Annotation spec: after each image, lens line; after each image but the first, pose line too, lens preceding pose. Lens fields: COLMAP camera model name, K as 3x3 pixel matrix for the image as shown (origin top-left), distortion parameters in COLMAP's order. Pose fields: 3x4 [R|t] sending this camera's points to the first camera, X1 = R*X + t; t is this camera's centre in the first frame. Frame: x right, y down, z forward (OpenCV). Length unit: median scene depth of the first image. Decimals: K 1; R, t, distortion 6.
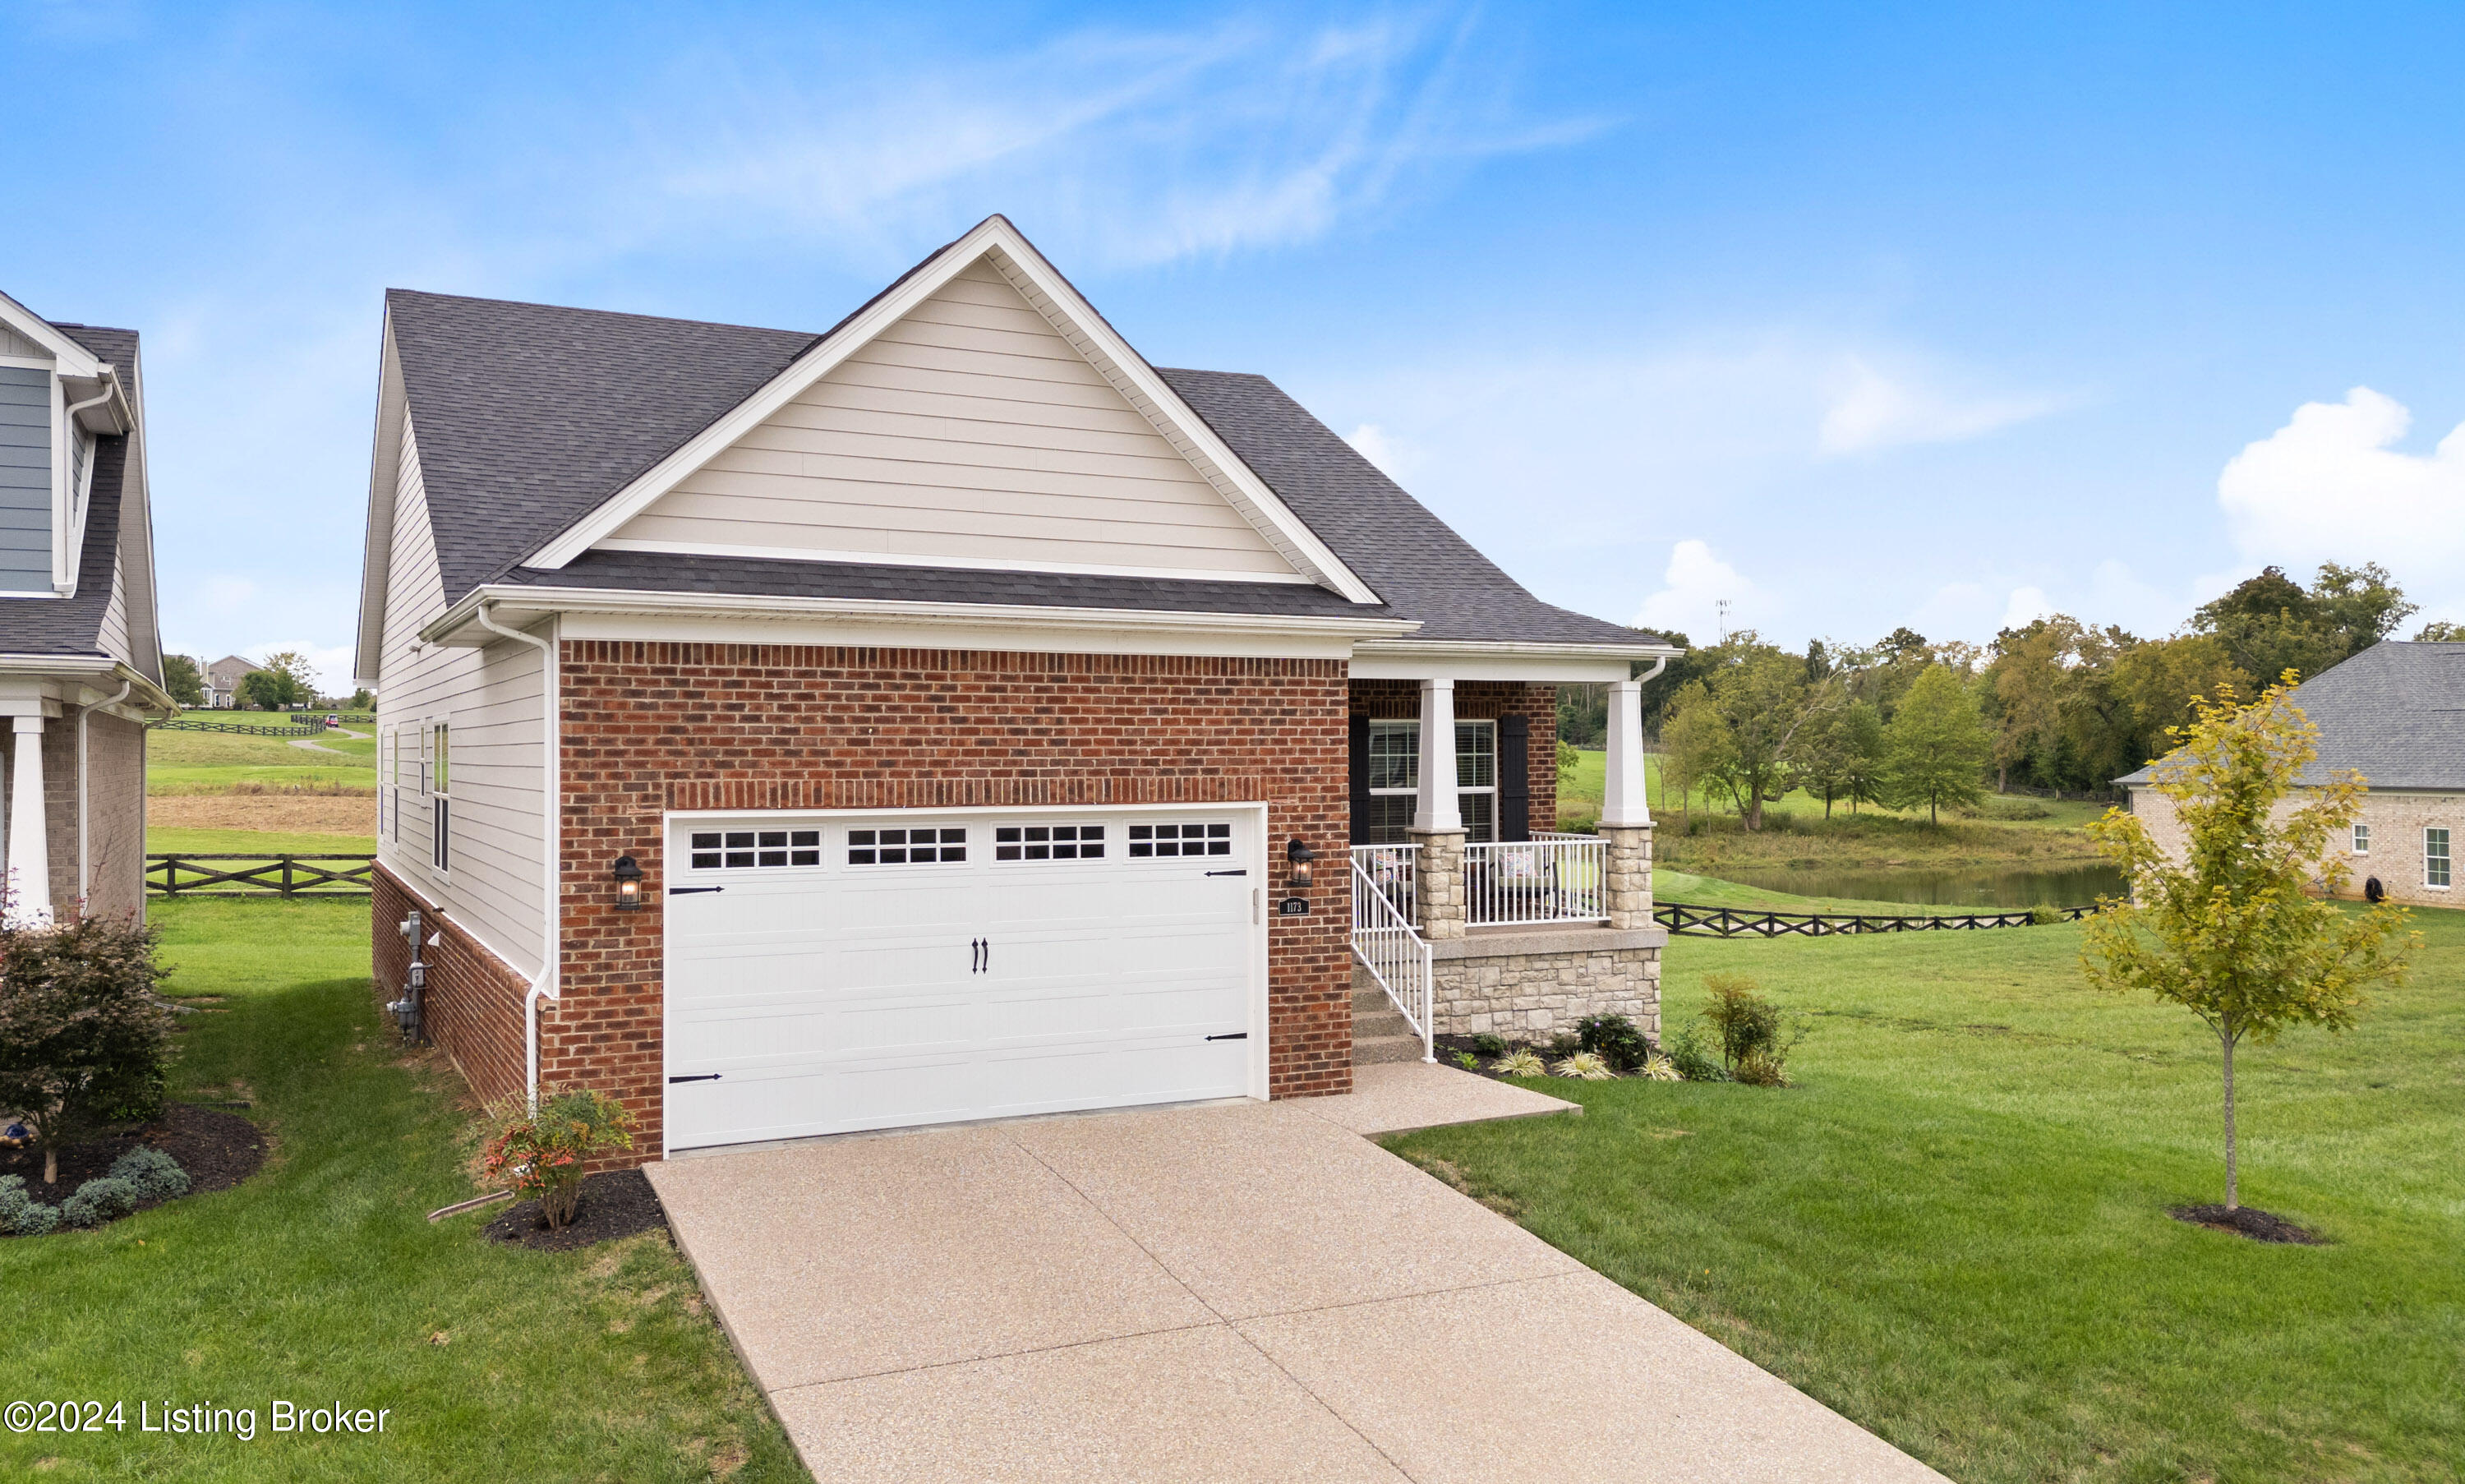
lens RADIAL K [[1918.4, 0, 1232.5], [0, 1918.4, 742.0], [0, 0, 1]] dist [0.061803, -0.006646]
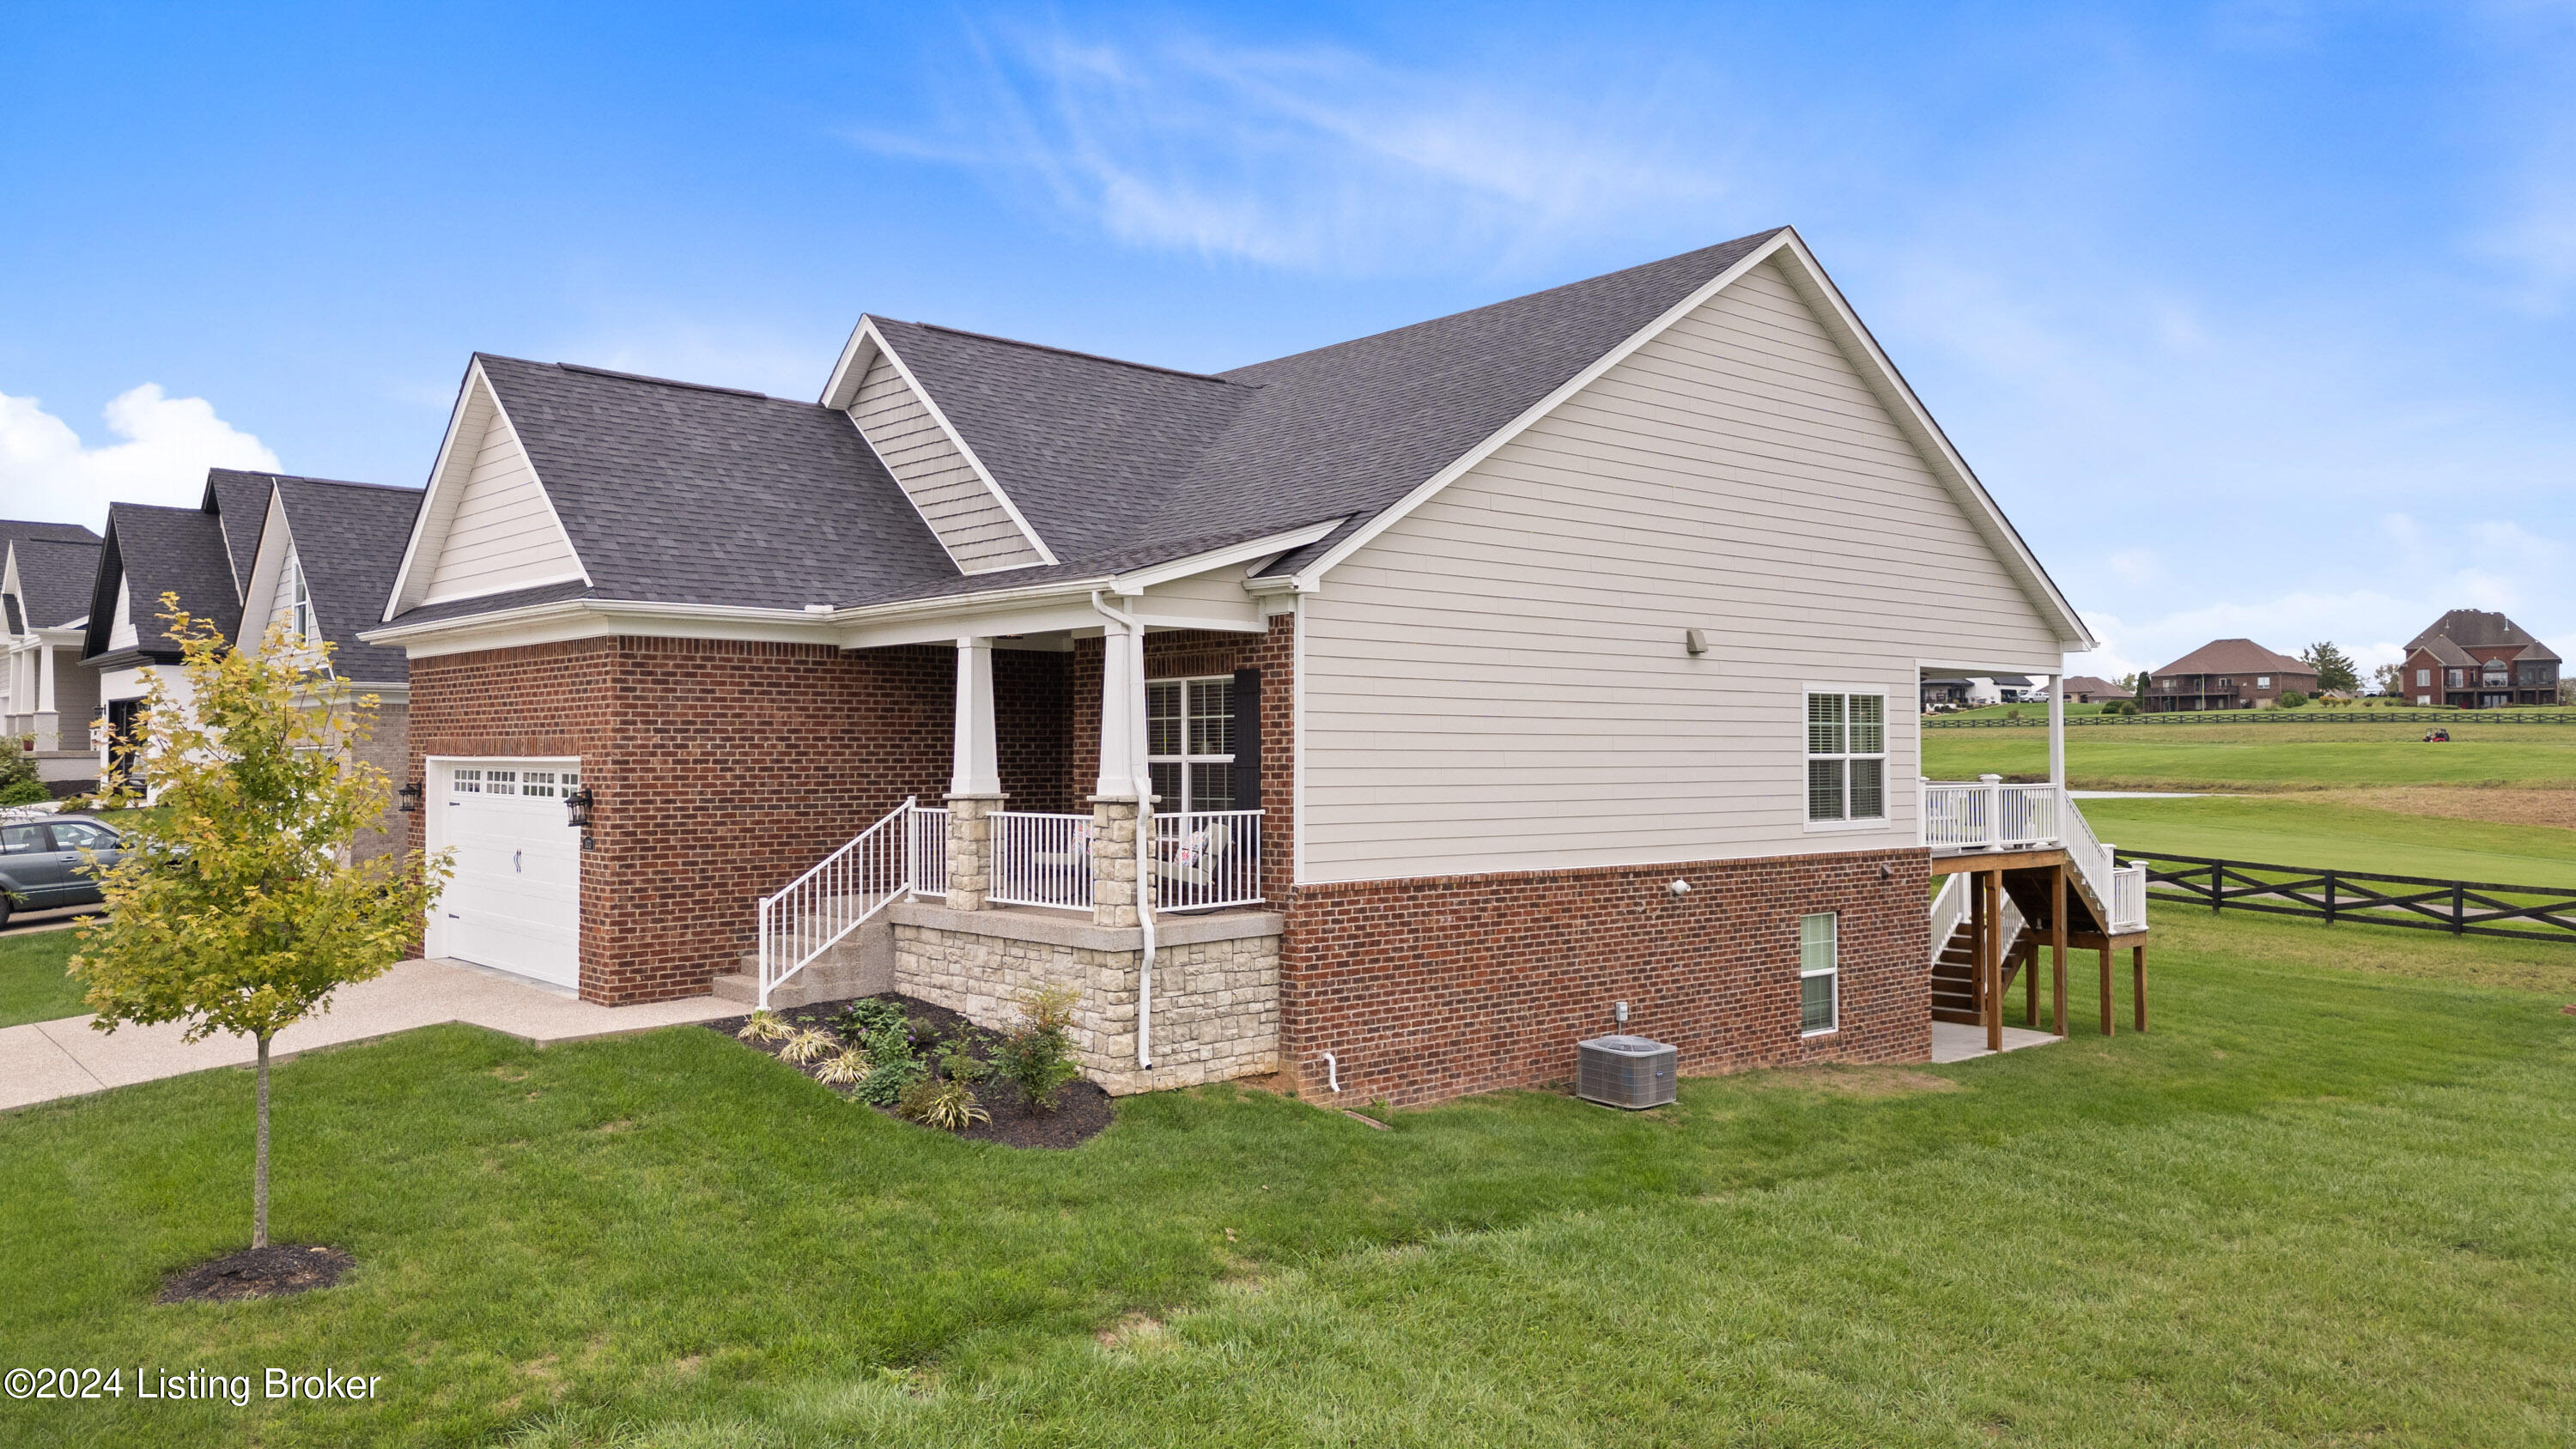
lens RADIAL K [[1874.9, 0, 1636.1], [0, 1874.9, 724.2], [0, 0, 1]] dist [0.057884, -0.000246]
pose [[0.332789, -0.009051, -0.942958, 1.485540], [0.007700, 0.999947, -0.006881, 0.025800], [0.942970, -0.004971, 0.332841, 1.346472]]
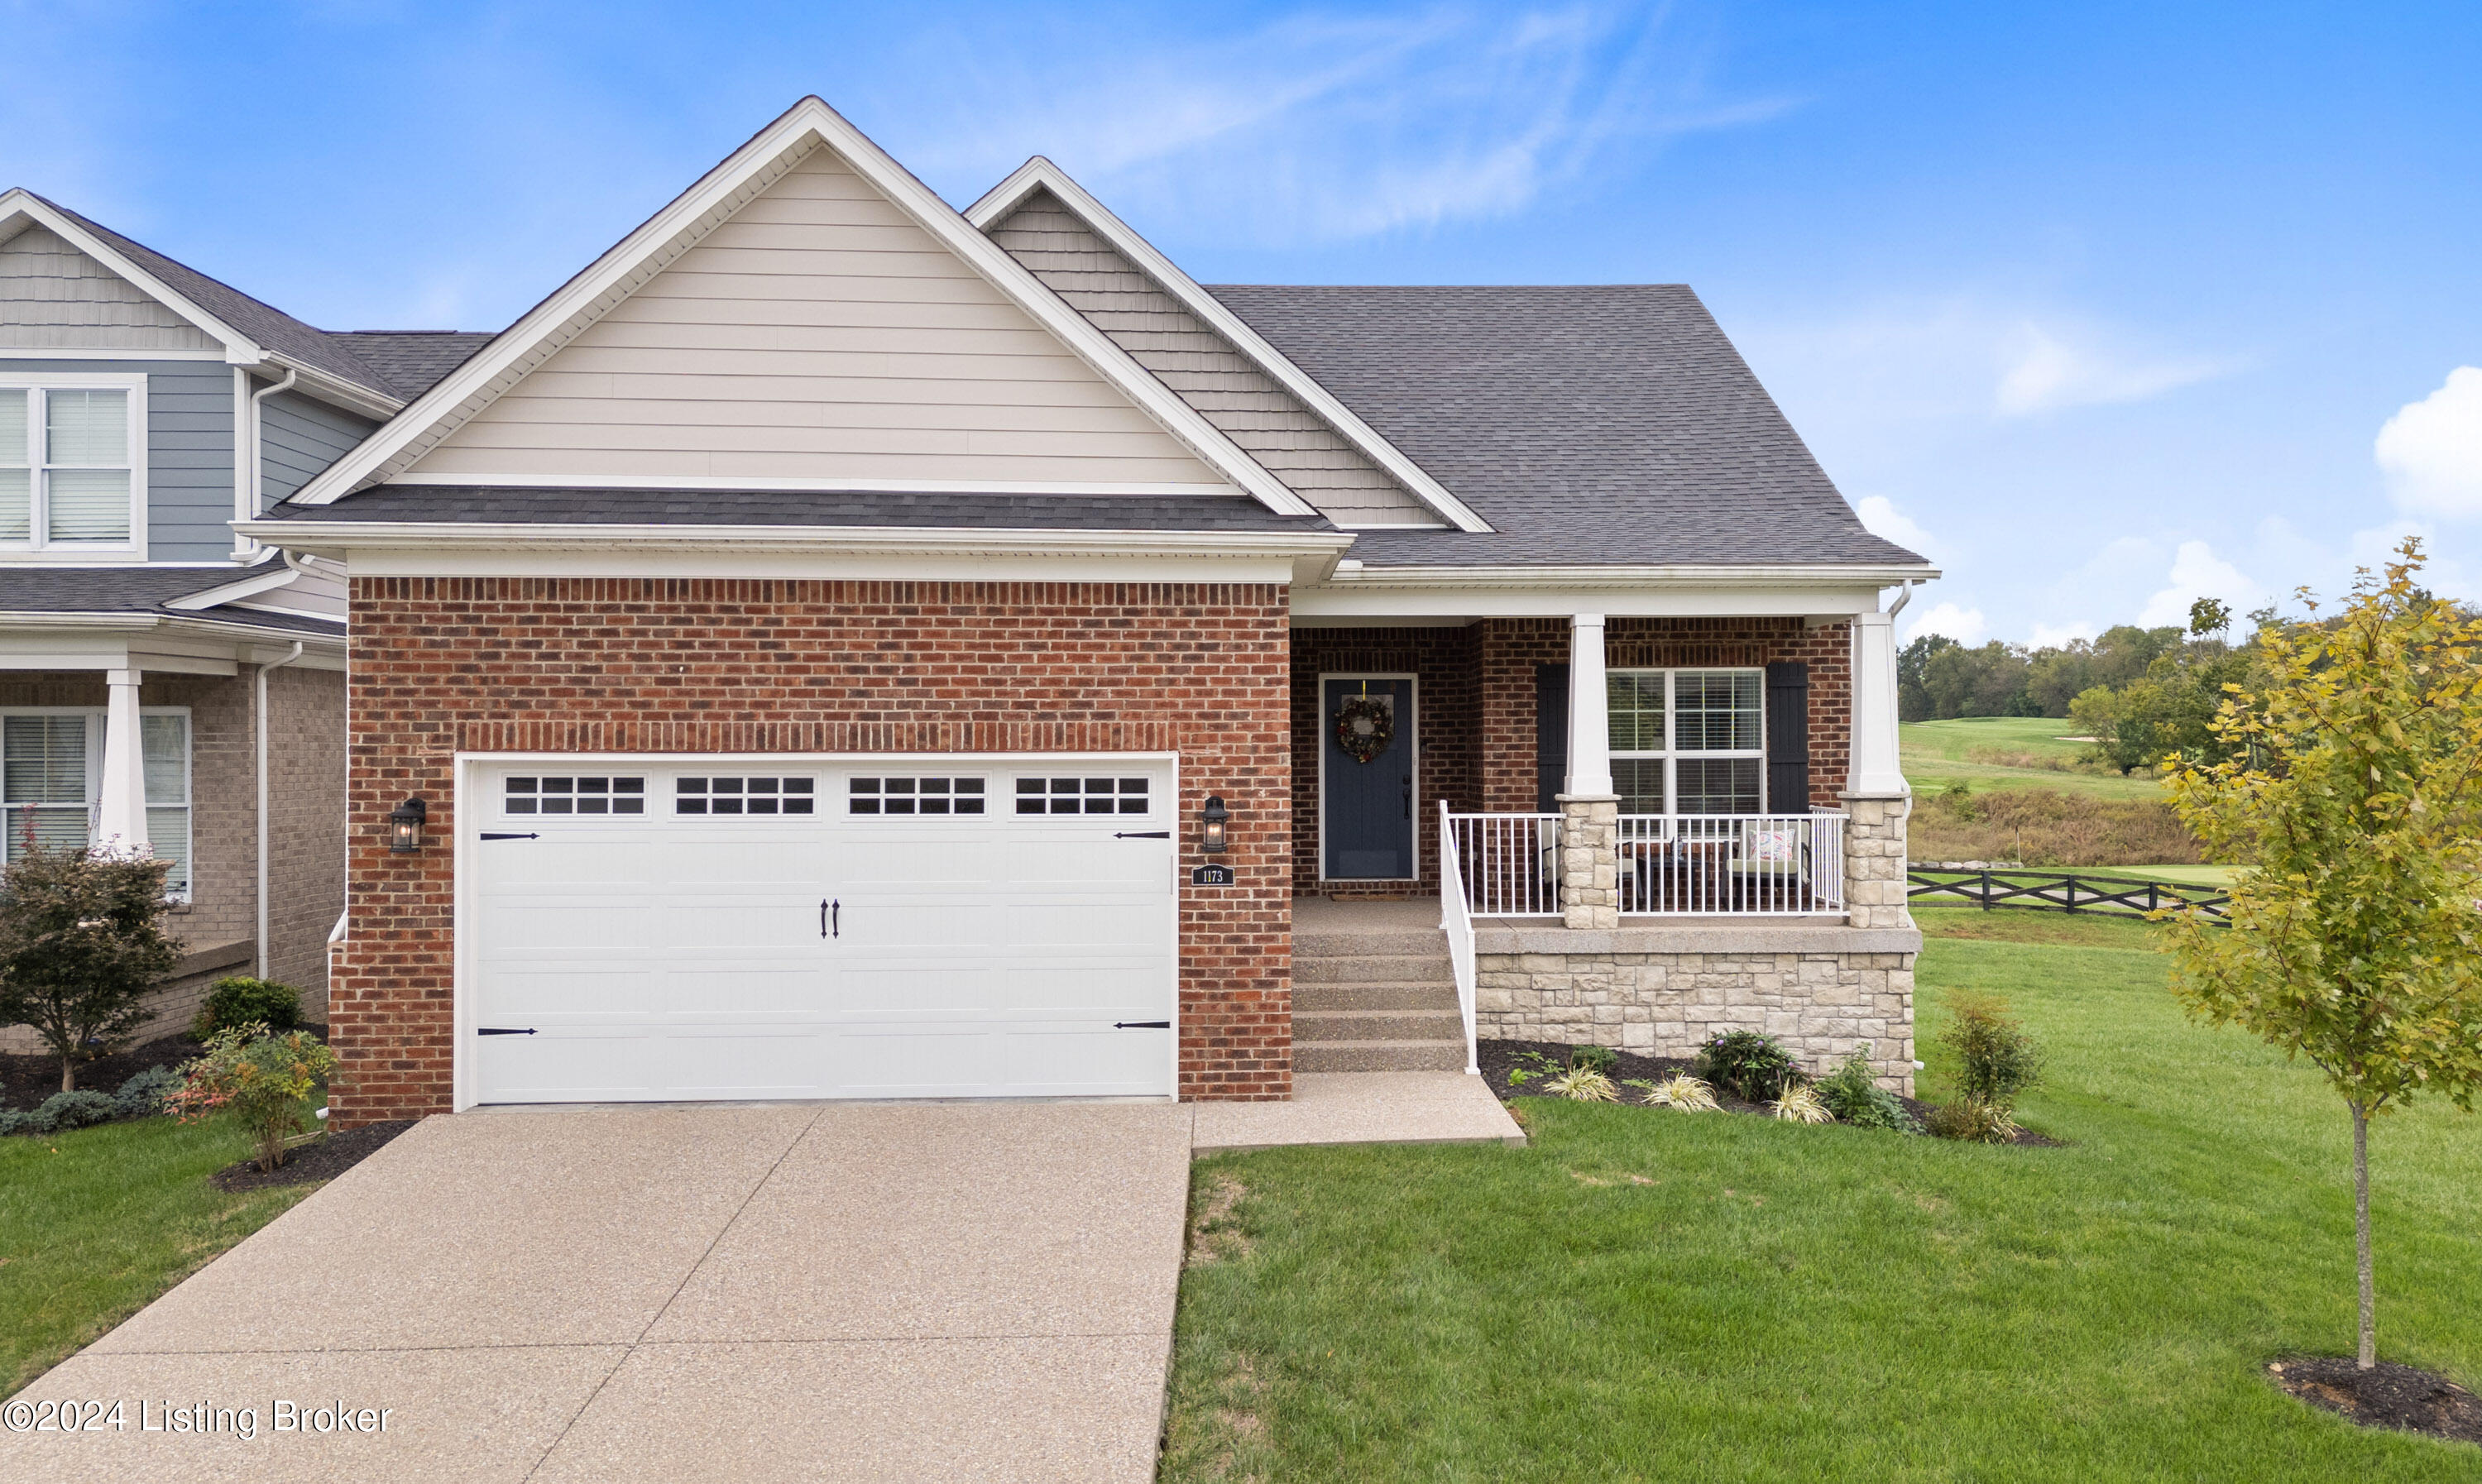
lens RADIAL K [[1970.2, 0, 1241.0], [0, 1970.2, 742.0], [0, 0, 1]] dist [0.068133, -0.083079]
pose [[0.918251, -0.000256, -0.395998, 0.414407], [0.001958, 0.999991, 0.003894, 0.024793], [0.395994, -0.004351, 0.918243, 0.218754]]
